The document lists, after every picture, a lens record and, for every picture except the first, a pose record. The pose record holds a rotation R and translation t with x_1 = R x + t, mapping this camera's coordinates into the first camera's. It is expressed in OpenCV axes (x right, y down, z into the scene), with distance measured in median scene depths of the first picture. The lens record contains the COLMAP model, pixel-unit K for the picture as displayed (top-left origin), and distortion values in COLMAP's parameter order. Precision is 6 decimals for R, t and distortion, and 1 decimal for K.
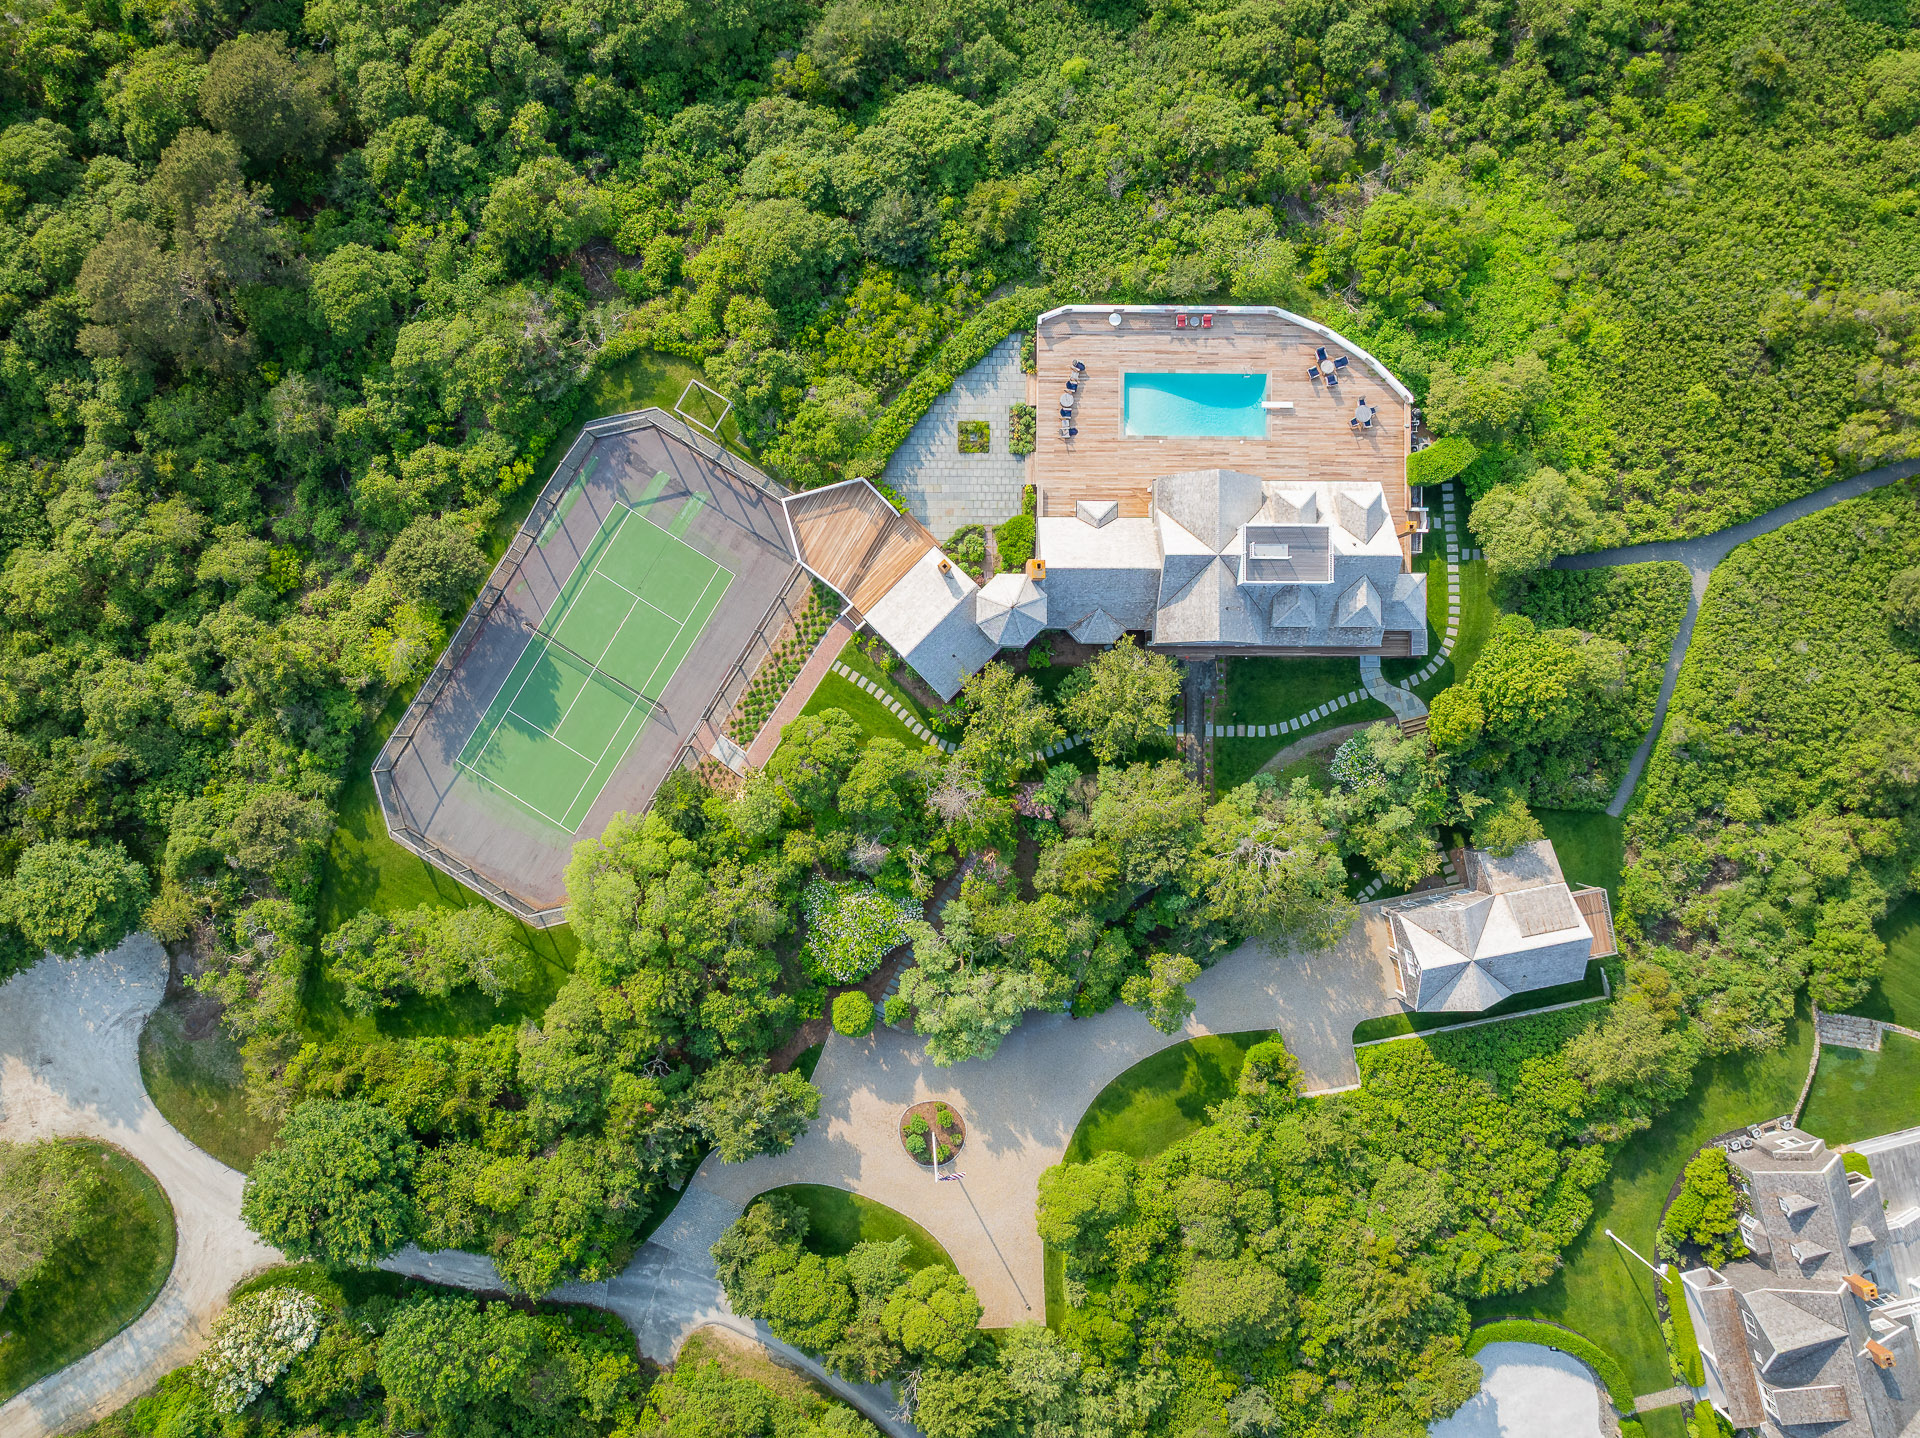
lens RADIAL K [[1333.4, 0, 960.0], [0, 1333.4, 719.0], [0, 0, 1]] dist [-0.036501, 0.008216]
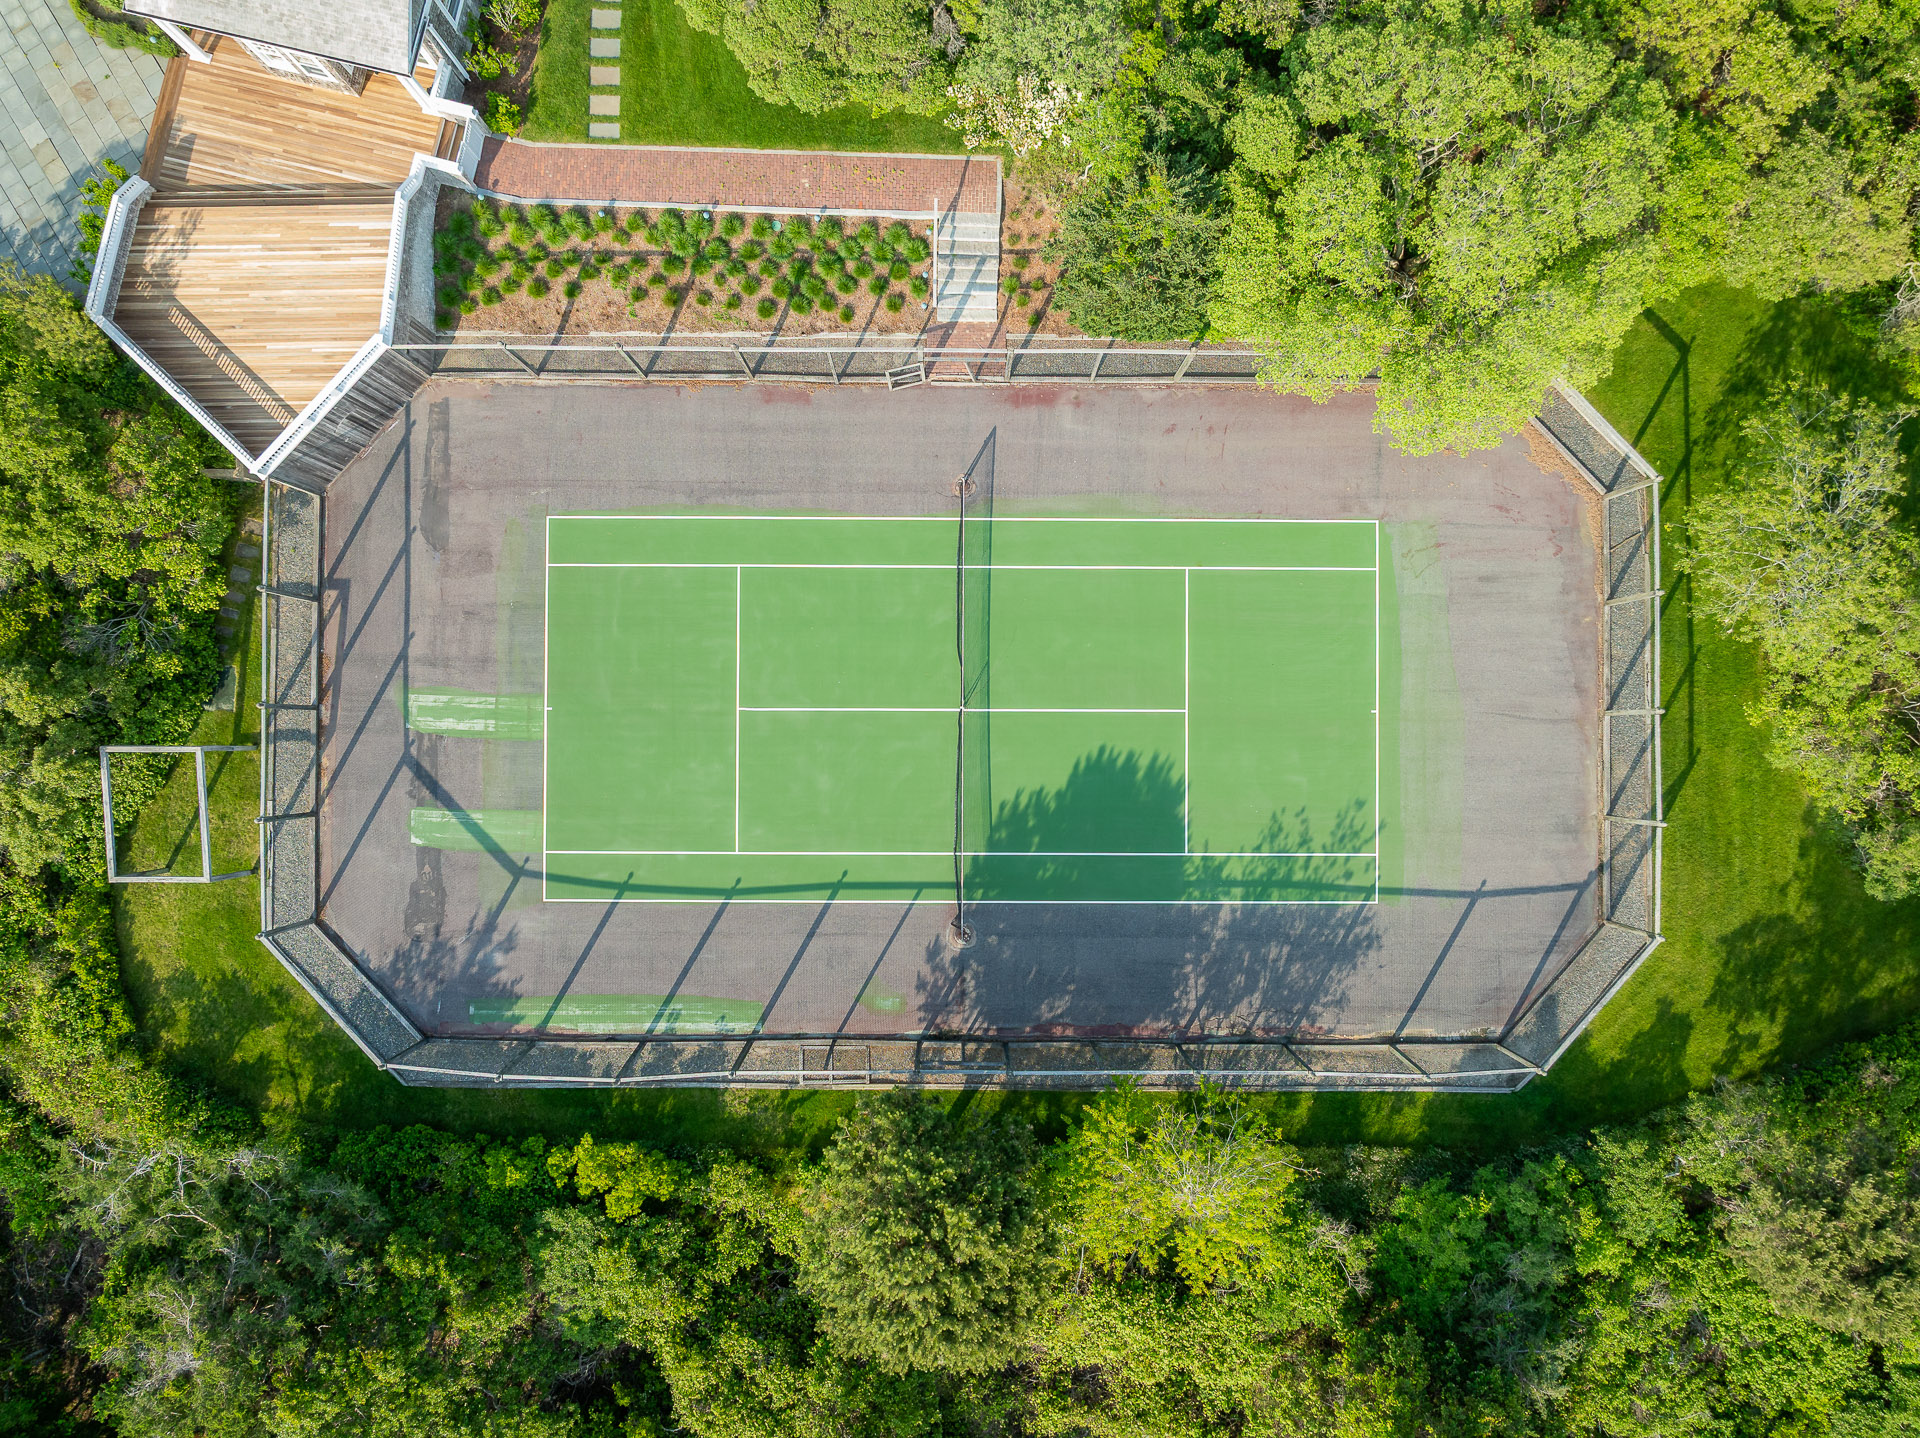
lens RADIAL K [[1333.4, 0, 960.0], [0, 1333.4, 719.0], [0, 0, 1]] dist [-0.036501, 0.008216]
pose [[-0.522696, -0.852505, -0.004932, -0.276437], [0.852389, -0.522709, 0.014427, -0.046027], [-0.014877, 0.003337, 0.999884, 0.640723]]
